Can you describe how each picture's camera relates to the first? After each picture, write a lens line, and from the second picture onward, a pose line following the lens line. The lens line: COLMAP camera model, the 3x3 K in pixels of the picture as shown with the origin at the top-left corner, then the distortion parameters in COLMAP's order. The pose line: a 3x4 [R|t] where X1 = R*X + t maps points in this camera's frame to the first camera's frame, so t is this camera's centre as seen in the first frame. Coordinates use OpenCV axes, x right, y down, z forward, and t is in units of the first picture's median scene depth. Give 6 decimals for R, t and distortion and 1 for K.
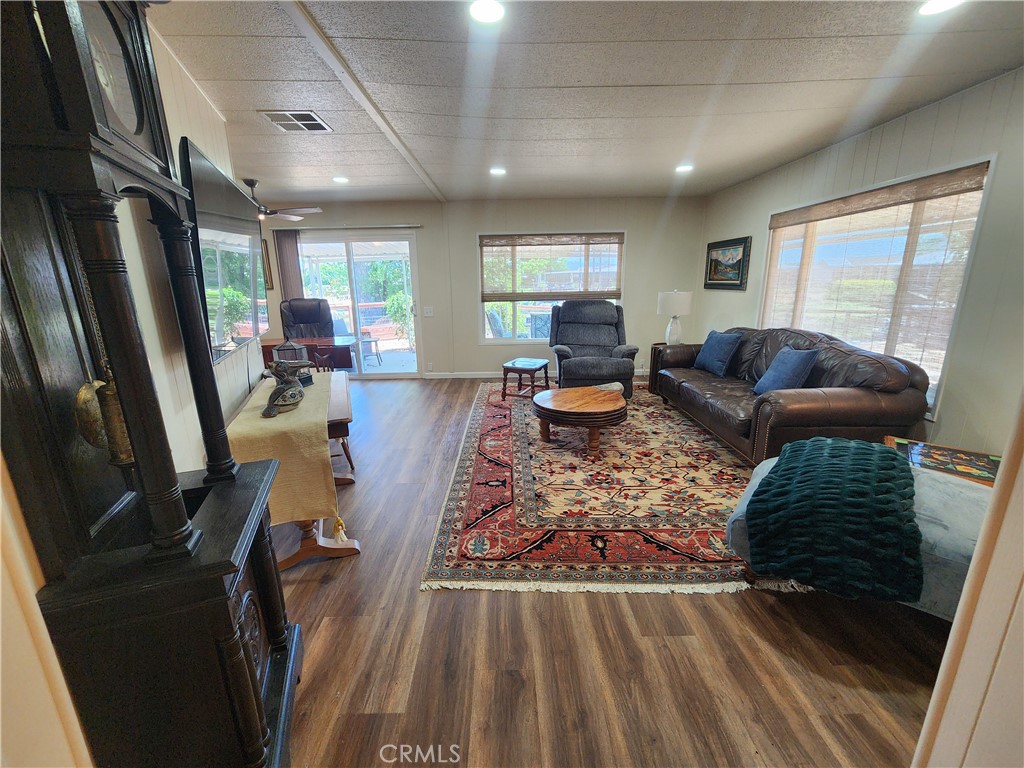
lens RADIAL K [[421.2, 0, 509.3], [0, 421.2, 383.1], [0, 0, 1]] dist [-0.003121, -0.000122]
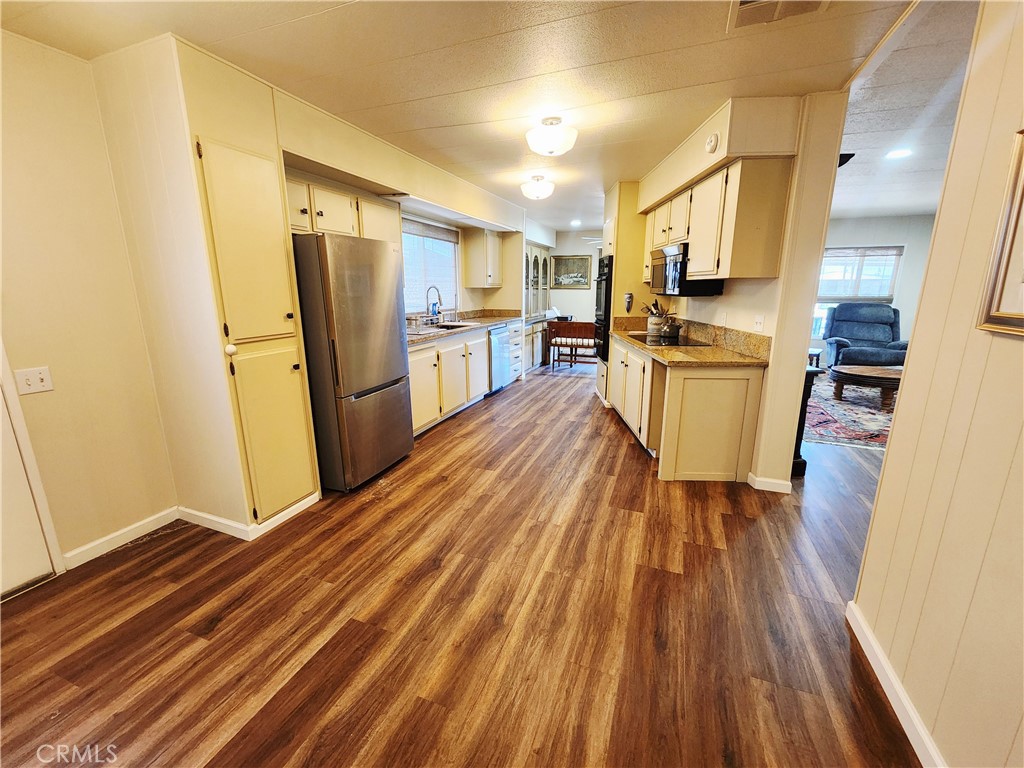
lens RADIAL K [[421.2, 0, 510.4], [0, 421.2, 386.7], [0, 0, 1]] dist [-0.003121, -0.000122]
pose [[0.927037, 0.099608, -0.361499, -0.302584], [-0.102998, 0.994632, 0.009930, 0.137583], [0.360548, 0.028028, 0.932320, -0.495274]]
